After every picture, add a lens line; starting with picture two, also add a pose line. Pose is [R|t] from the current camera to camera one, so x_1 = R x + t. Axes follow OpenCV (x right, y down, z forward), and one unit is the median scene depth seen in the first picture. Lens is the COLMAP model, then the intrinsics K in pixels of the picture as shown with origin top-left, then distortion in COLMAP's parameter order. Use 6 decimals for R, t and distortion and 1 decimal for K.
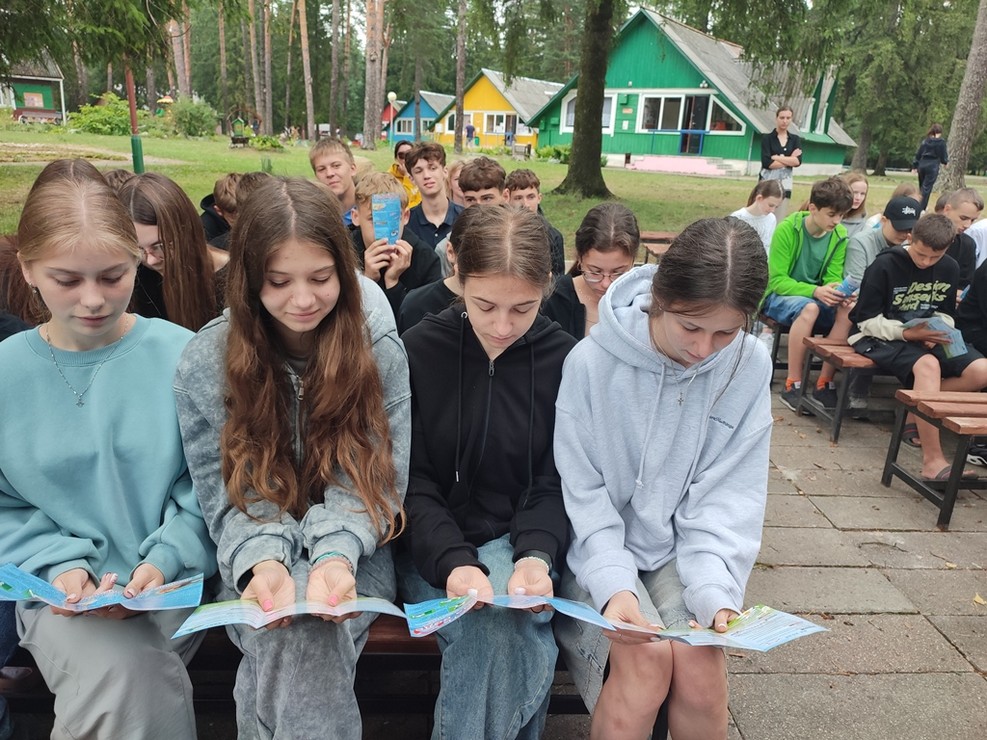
lens RADIAL K [[707.2, 0, 493.5], [0, 707.2, 372.9], [0, 0, 1]] dist [0.015023, -0.000622]
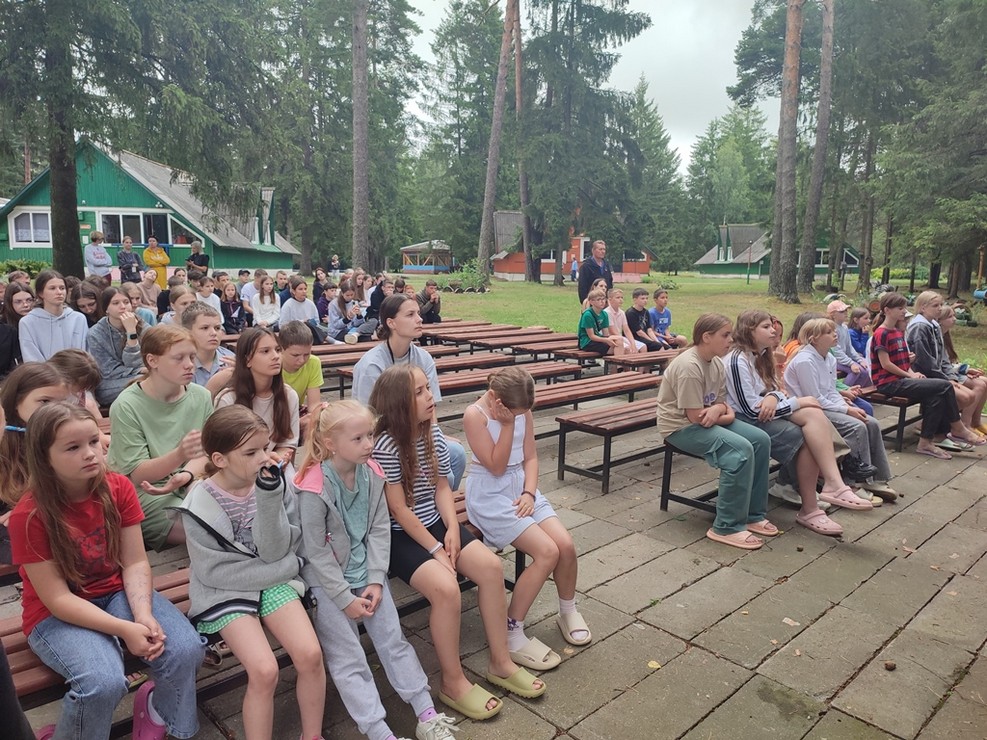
lens RADIAL K [[707.2, 0, 496.2], [0, 707.2, 371.6], [0, 0, 1]] dist [0.015023, -0.000622]
pose [[0.759153, -0.133146, 0.637150, -0.043581], [0.223435, 0.972684, -0.062957, 0.035659], [-0.611363, 0.190155, 0.768165, -0.122585]]
